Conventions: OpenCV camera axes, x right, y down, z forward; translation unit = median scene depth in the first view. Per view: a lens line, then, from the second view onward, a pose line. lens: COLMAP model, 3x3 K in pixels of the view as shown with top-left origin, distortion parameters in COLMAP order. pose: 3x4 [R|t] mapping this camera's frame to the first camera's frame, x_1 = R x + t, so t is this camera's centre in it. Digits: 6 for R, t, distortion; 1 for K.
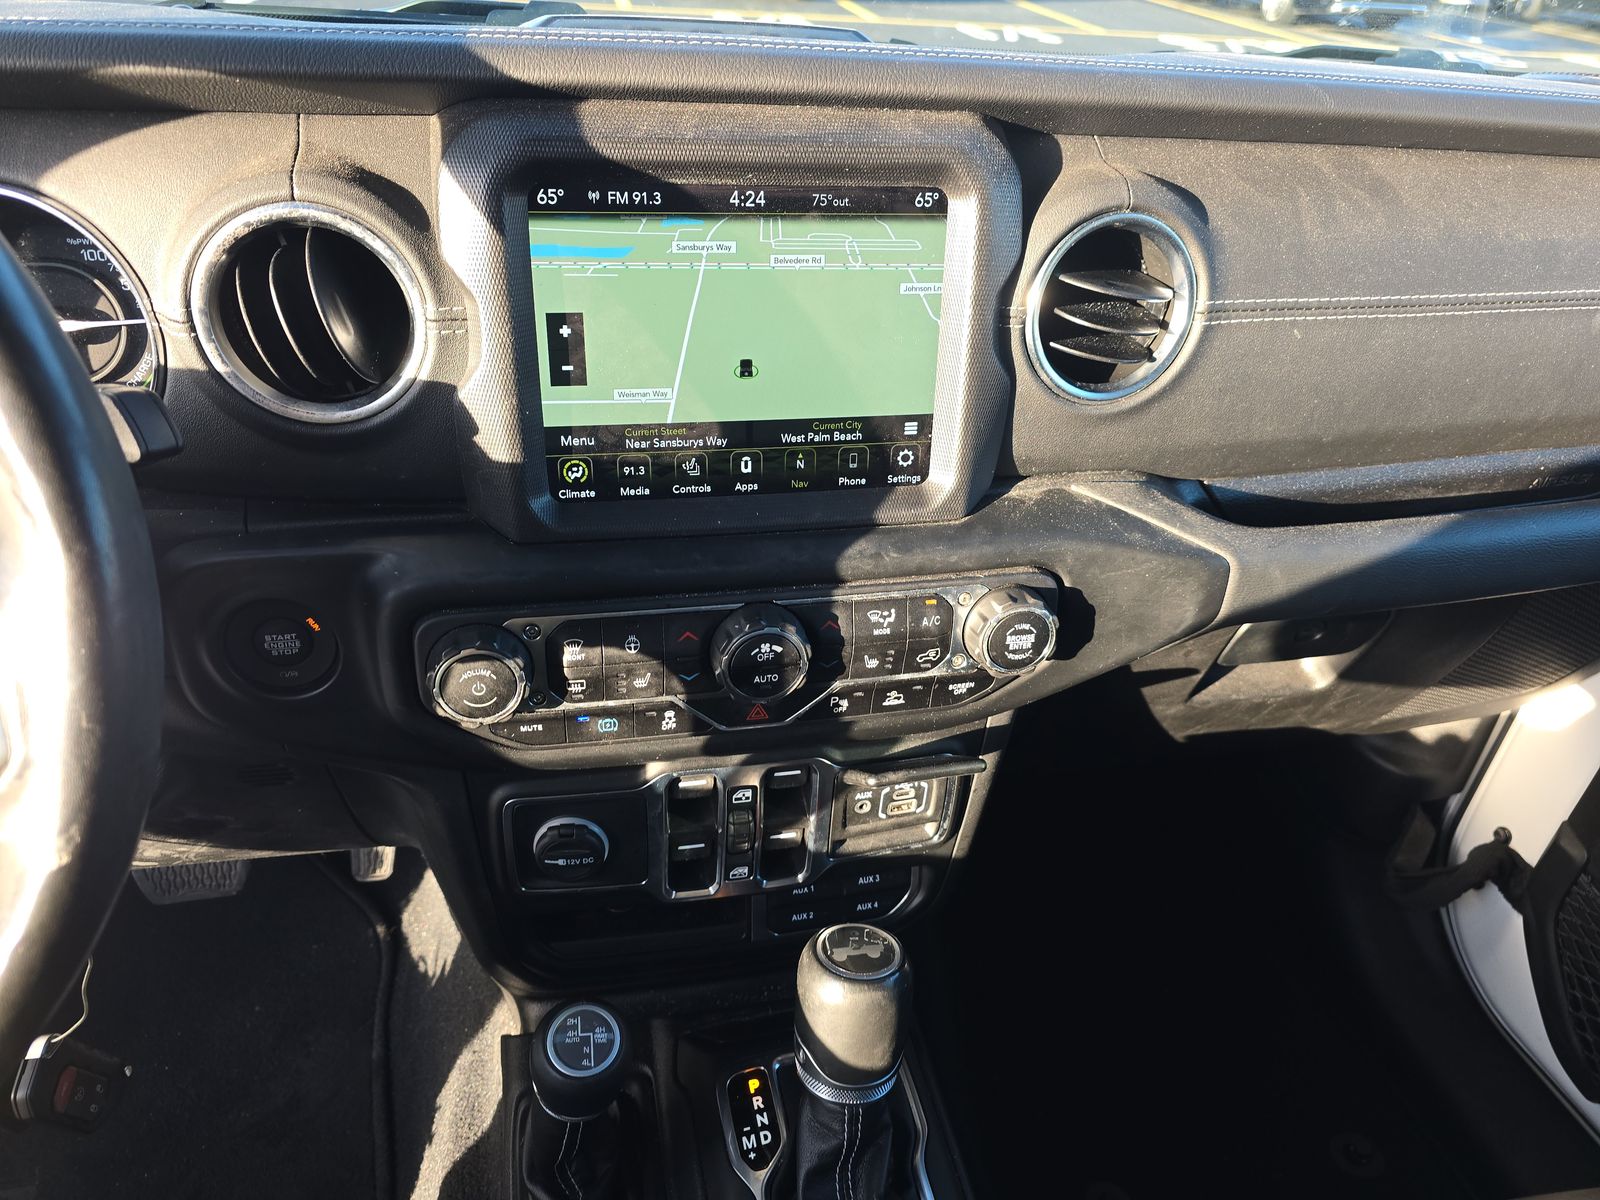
lens RADIAL K [[1016.8, 0, 800.0], [0, 1016.8, 600.0], [0, 0, 1]] dist [0.002318, -0.040355]
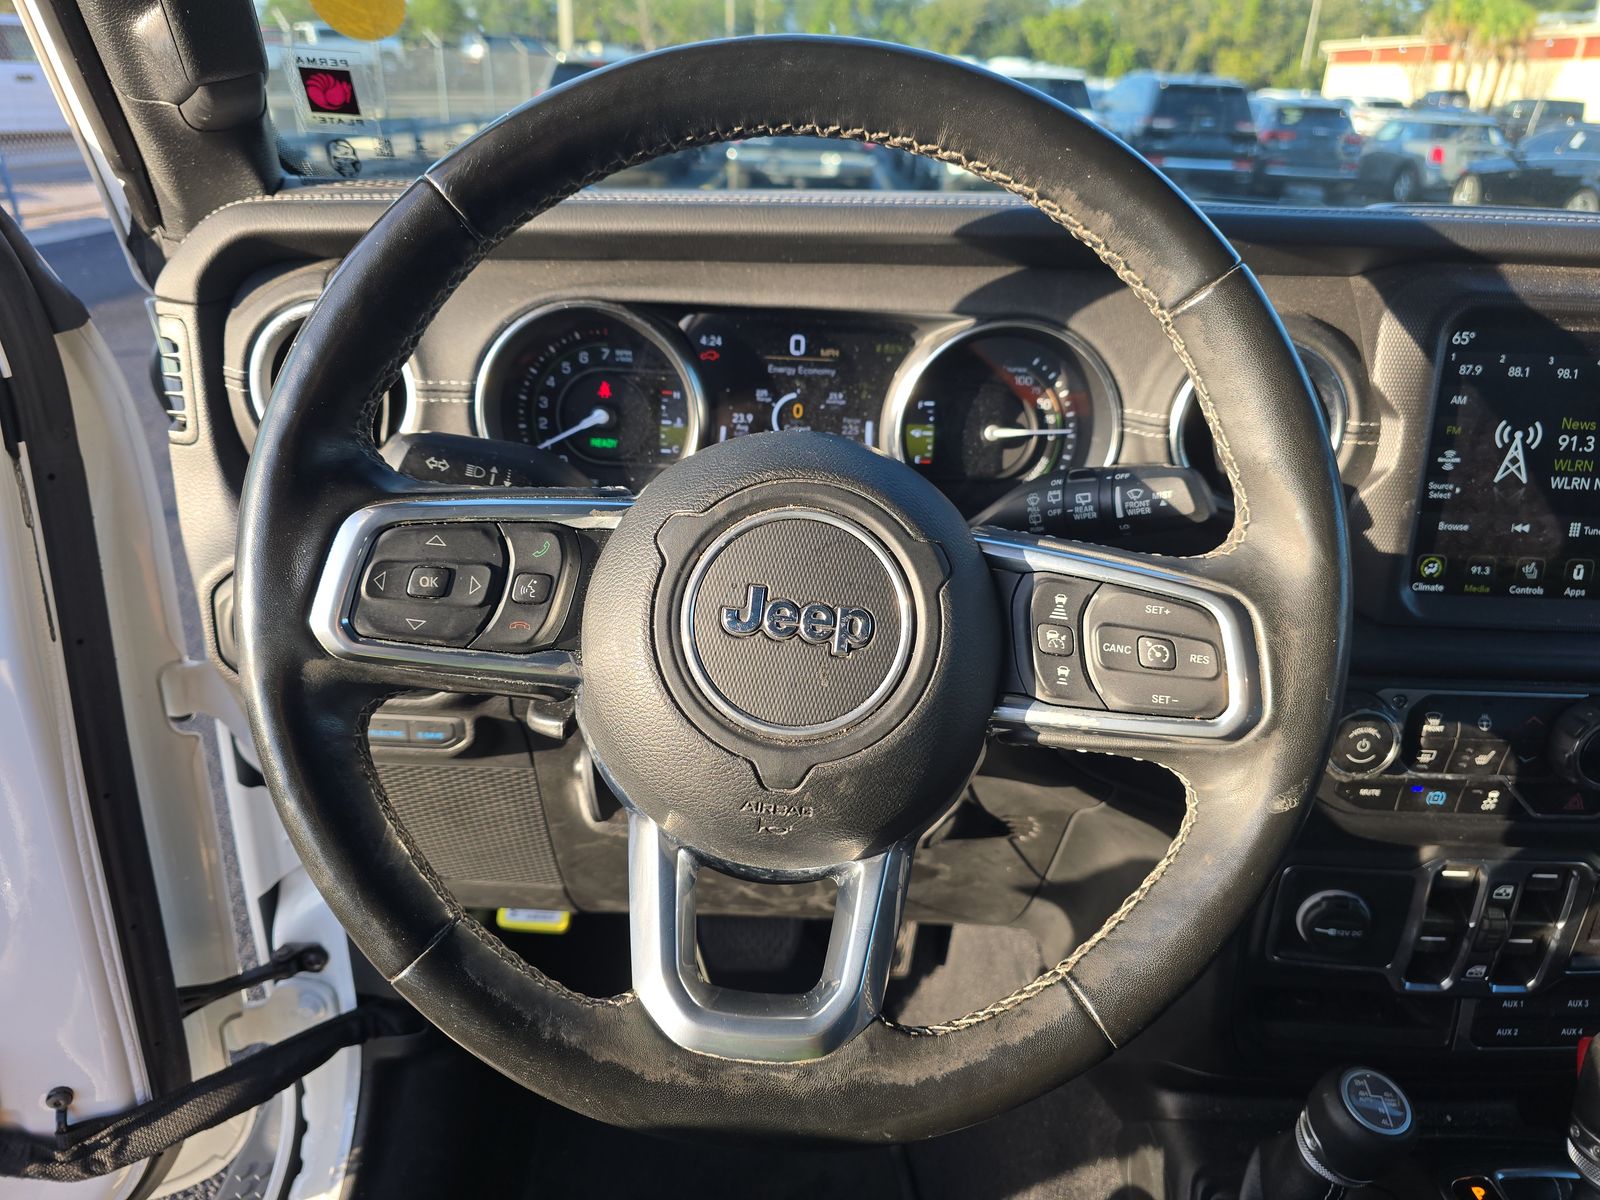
lens RADIAL K [[1016.8, 0, 800.0], [0, 1016.8, 600.0], [0, 0, 1]] dist [0.002318, -0.040355]
pose [[0.964213, 0.058817, -0.258522, -0.593801], [-0.101274, 0.982850, -0.154110, 0.153734], [0.245024, 0.174777, 0.953633, -0.251167]]
